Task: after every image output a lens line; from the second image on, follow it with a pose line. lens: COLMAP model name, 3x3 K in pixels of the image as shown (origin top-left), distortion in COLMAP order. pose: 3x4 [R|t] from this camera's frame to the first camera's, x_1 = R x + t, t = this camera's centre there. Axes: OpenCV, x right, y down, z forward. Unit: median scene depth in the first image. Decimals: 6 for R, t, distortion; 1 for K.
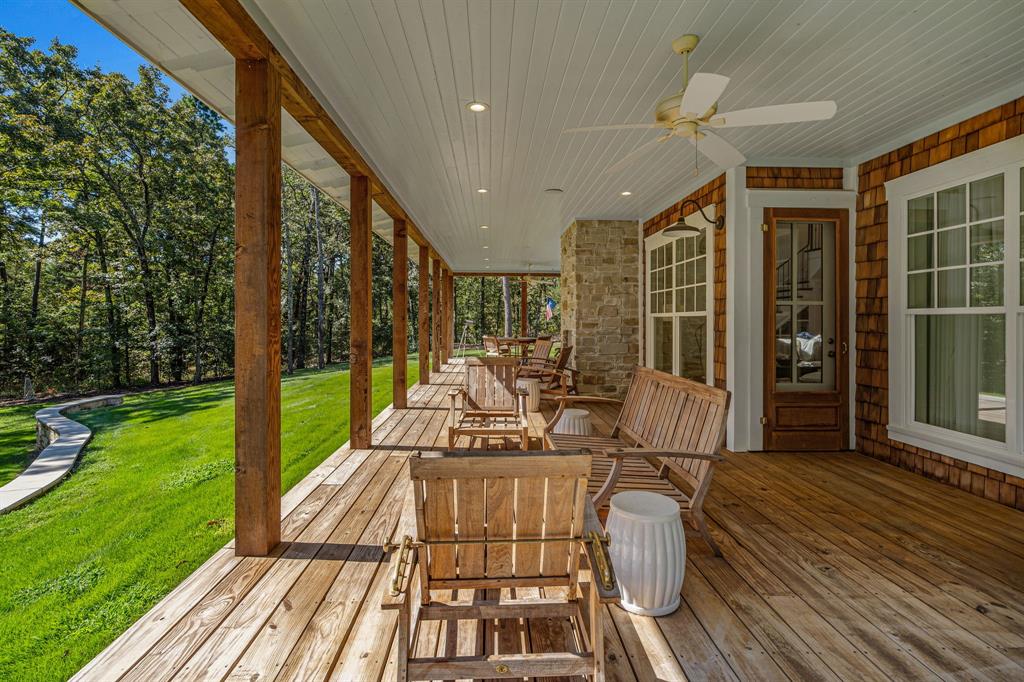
lens RADIAL K [[468.8, 0, 510.2], [0, 468.8, 328.1], [0, 0, 1]] dist [0.000884, 0.000278]
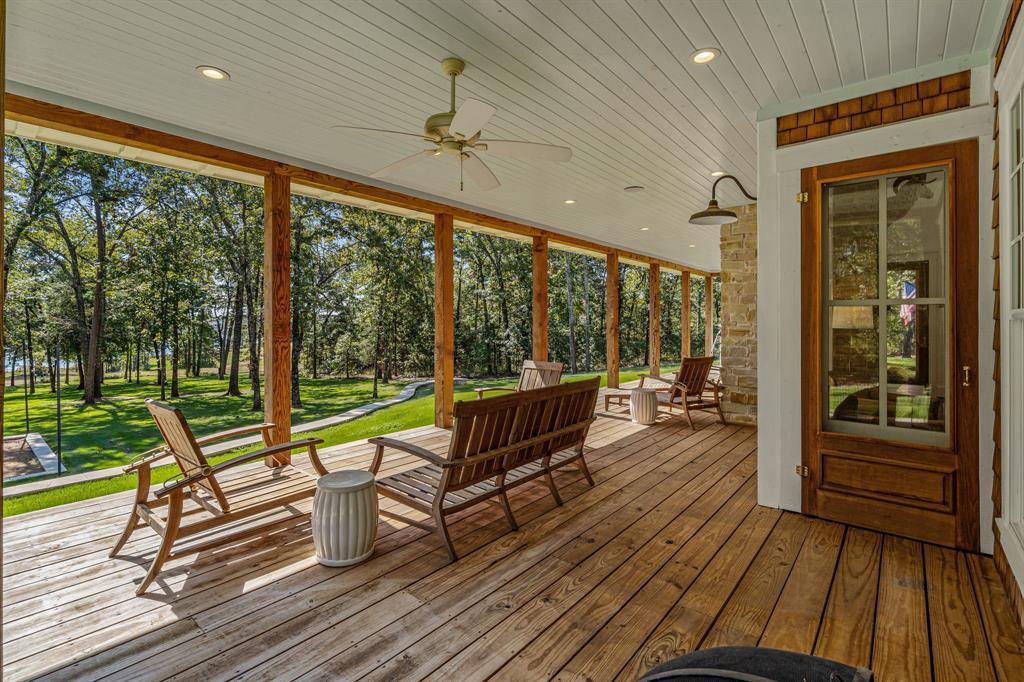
lens RADIAL K [[467.0, 0, 512.0], [0, 467.0, 338.4], [0, 0, 1]] dist [-0.000586, 0.000223]
pose [[0.740464, 0.020274, -0.671790, 0.685934], [-0.010134, 0.999768, 0.019002, -0.011815], [0.672020, -0.007262, 0.740498, 0.184708]]
